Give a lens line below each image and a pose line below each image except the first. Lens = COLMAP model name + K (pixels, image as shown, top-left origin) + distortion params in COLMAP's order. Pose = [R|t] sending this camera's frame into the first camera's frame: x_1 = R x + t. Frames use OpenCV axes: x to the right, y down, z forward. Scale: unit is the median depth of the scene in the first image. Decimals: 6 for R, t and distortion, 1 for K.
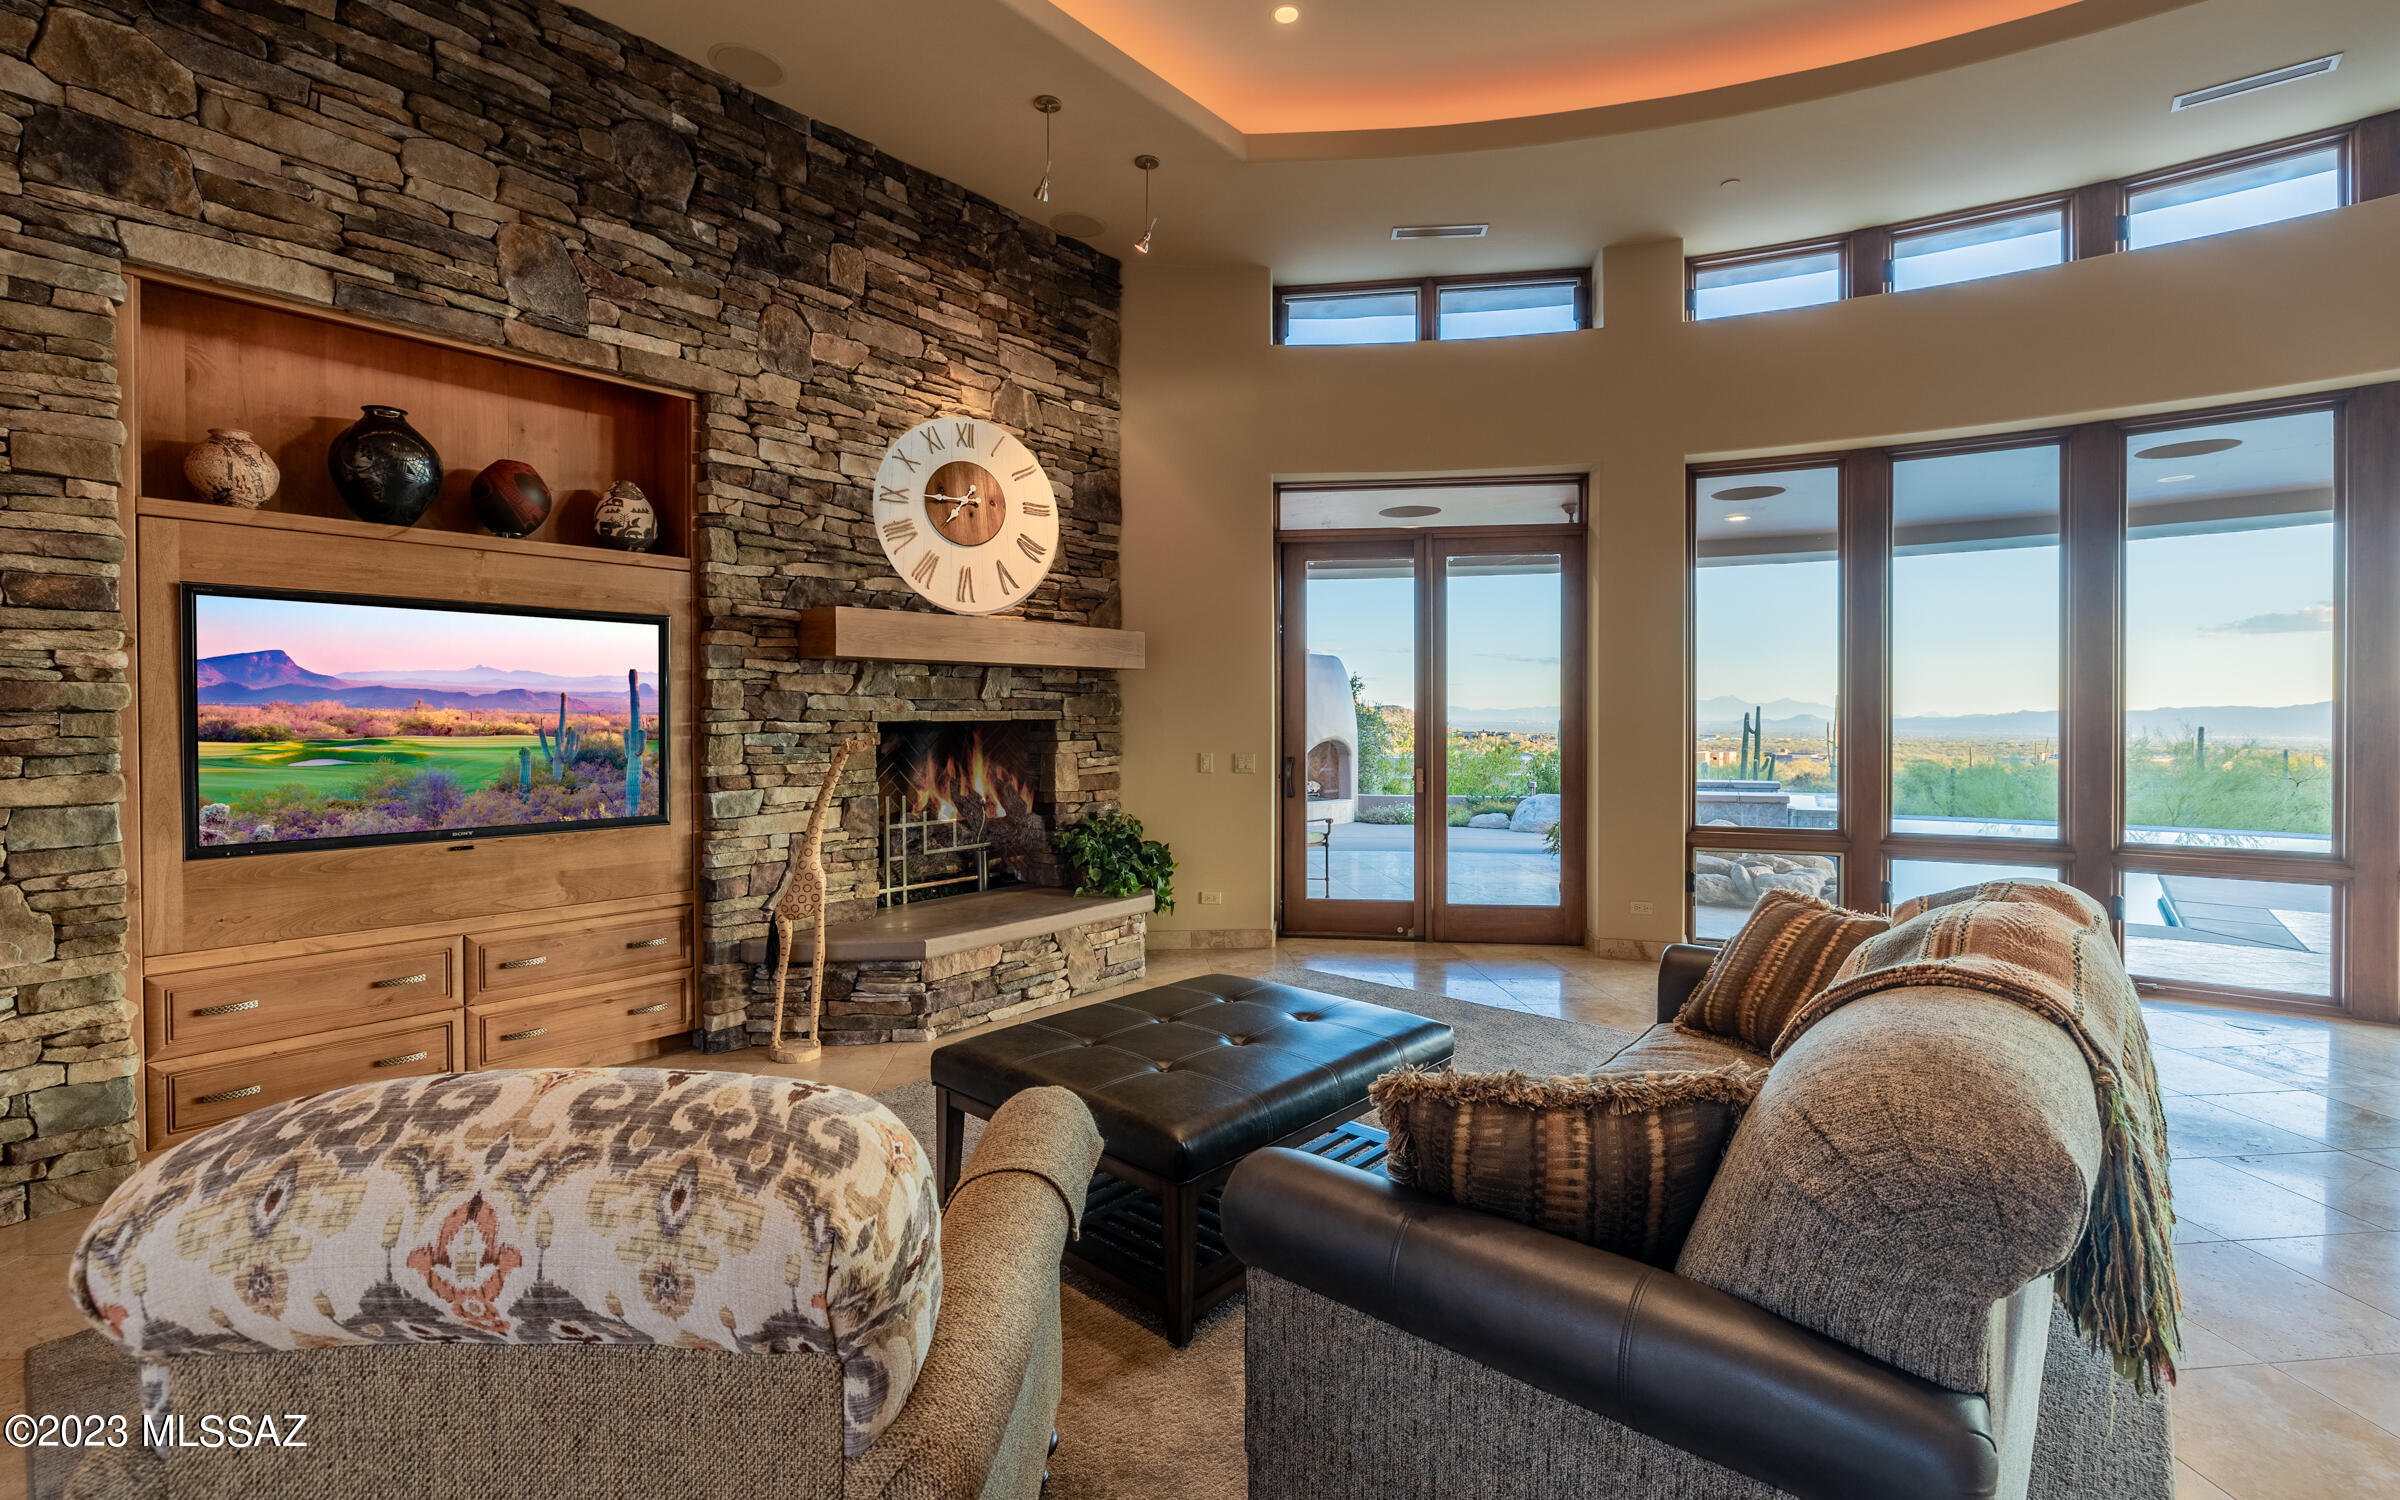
lens RADIAL K [[1066.6, 0, 1195.1], [0, 1066.6, 732.8], [0, 0, 1]] dist [-0.009537, 0.000963]
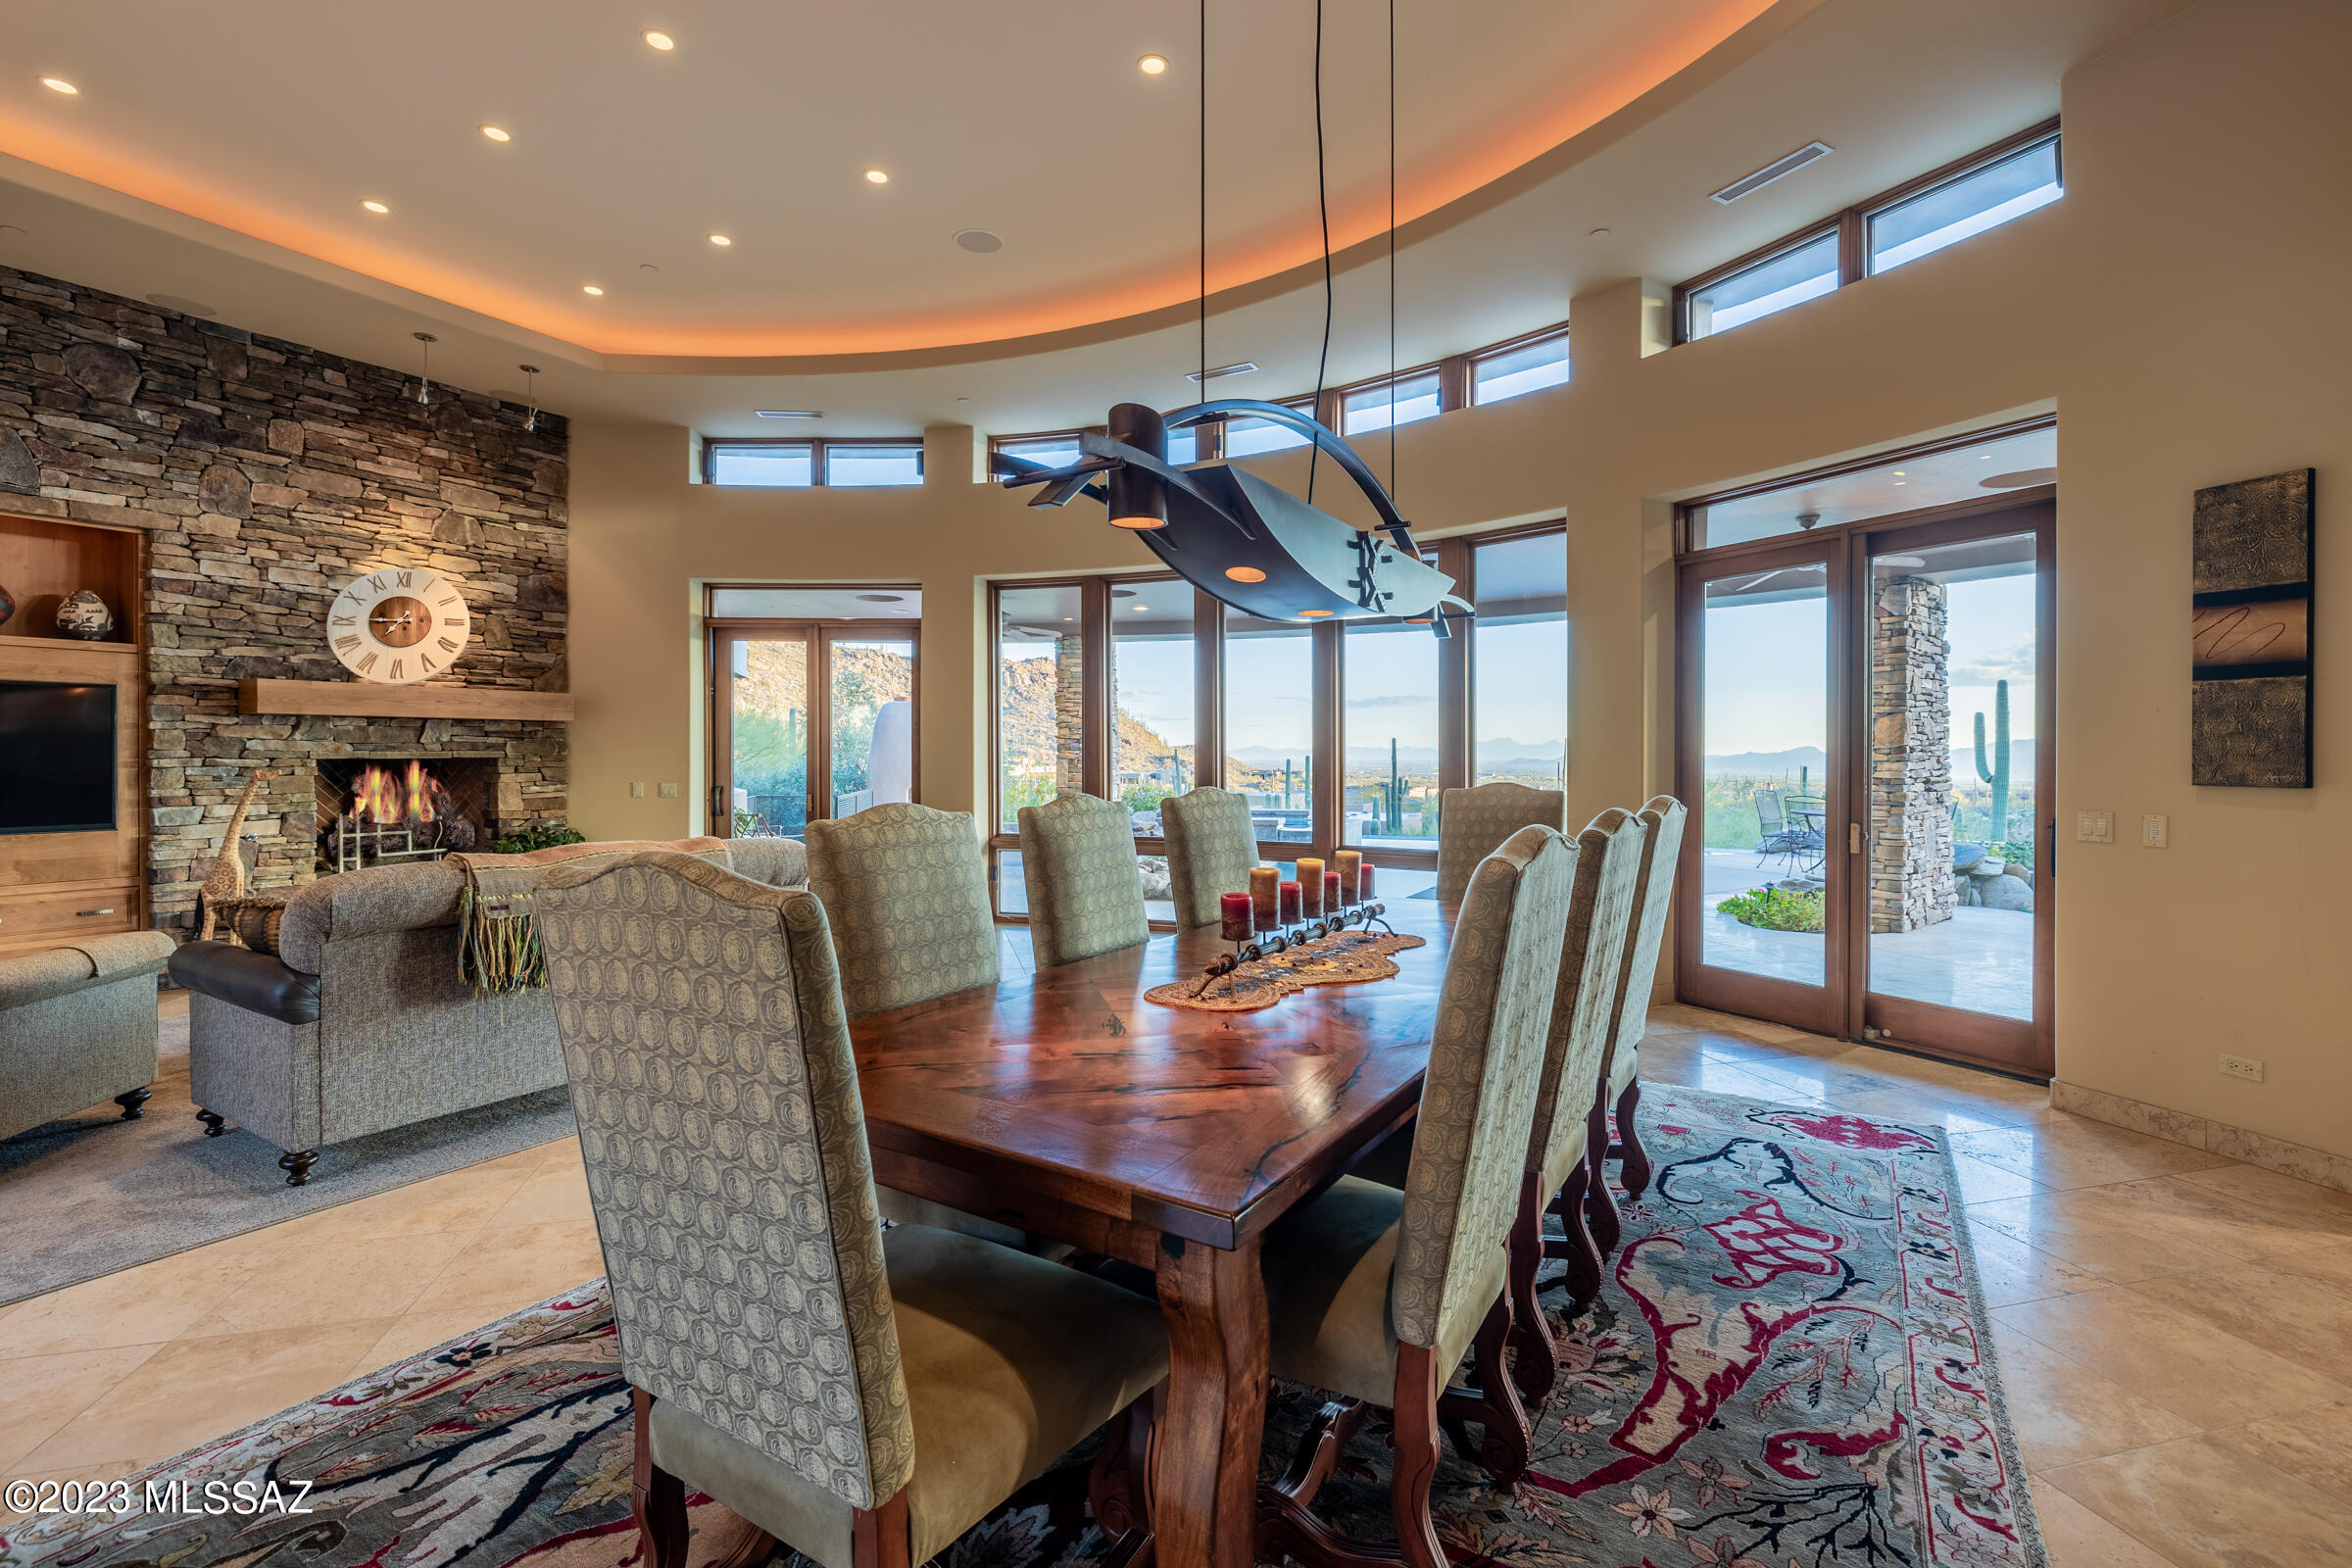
lens RADIAL K [[1056.2, 0, 1186.3], [0, 1056.2, 765.2], [0, 0, 1]] dist [-0.001158, -0.001228]
pose [[0.986829, -0.004016, 0.161716, 0.599299], [0.005760, 0.999930, -0.010316, 0.018605], [-0.161663, 0.011112, 0.986783, -0.544352]]
